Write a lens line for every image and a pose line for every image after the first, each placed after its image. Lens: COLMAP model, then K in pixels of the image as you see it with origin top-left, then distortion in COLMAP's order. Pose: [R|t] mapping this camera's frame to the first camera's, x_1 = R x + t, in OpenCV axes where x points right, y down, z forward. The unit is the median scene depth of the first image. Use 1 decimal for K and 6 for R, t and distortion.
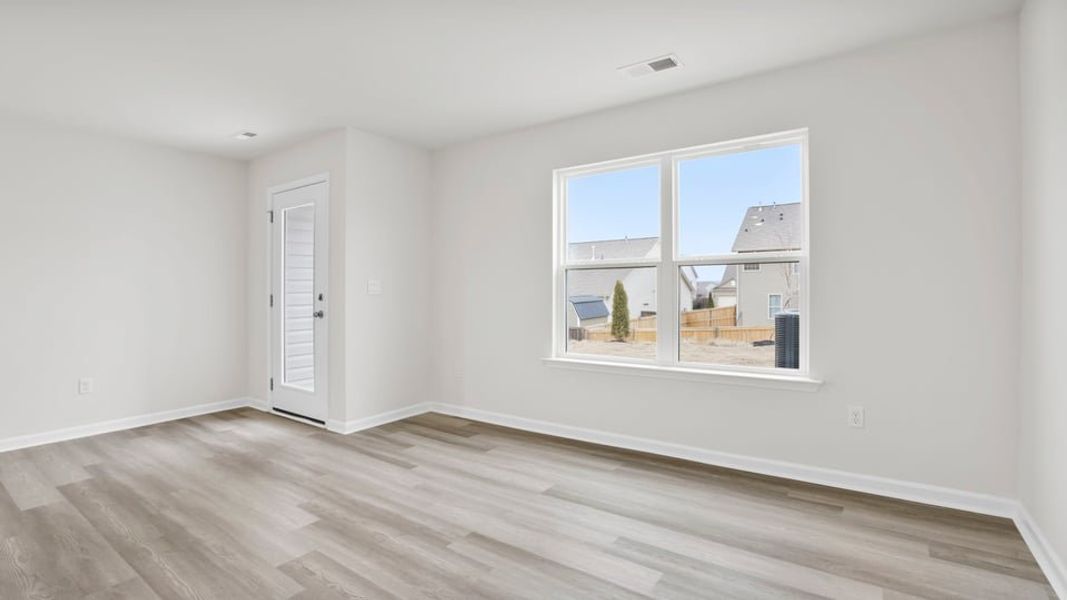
lens RADIAL K [[502.1, 0, 534.4], [0, 502.1, 289.3], [0, 0, 1]] dist [-0.025931, 0.000699]
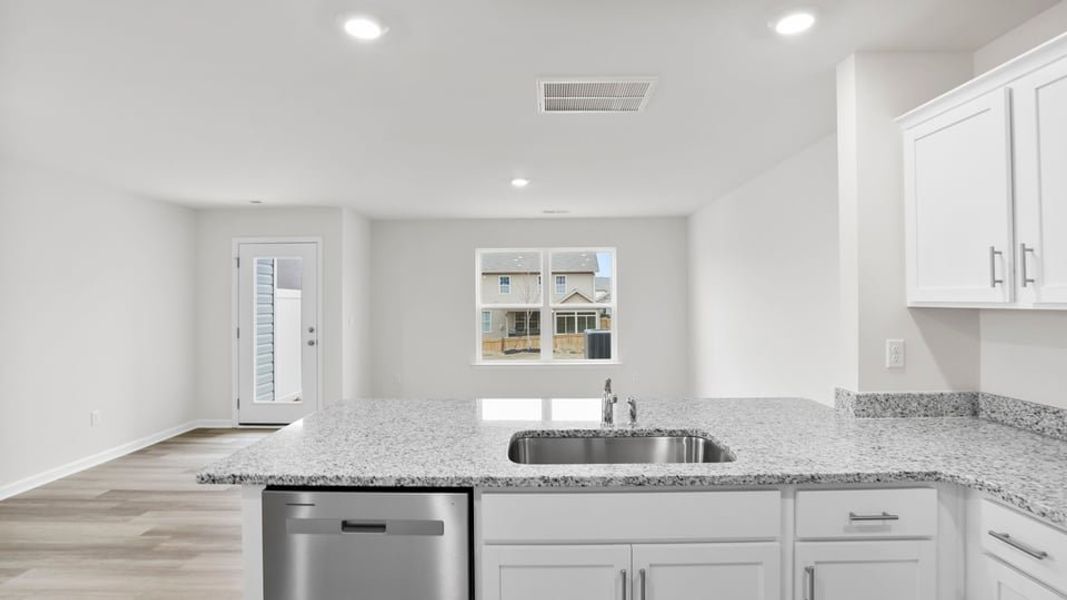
lens RADIAL K [[495.3, 0, 551.4], [0, 495.3, 295.2], [0, 0, 1]] dist [-0.053699, 0.015831]
pose [[0.807424, 0.006562, 0.589935, -0.607542], [-0.000071, 0.999939, -0.011026, -0.055469], [-0.589971, 0.008861, 0.807376, -0.376915]]
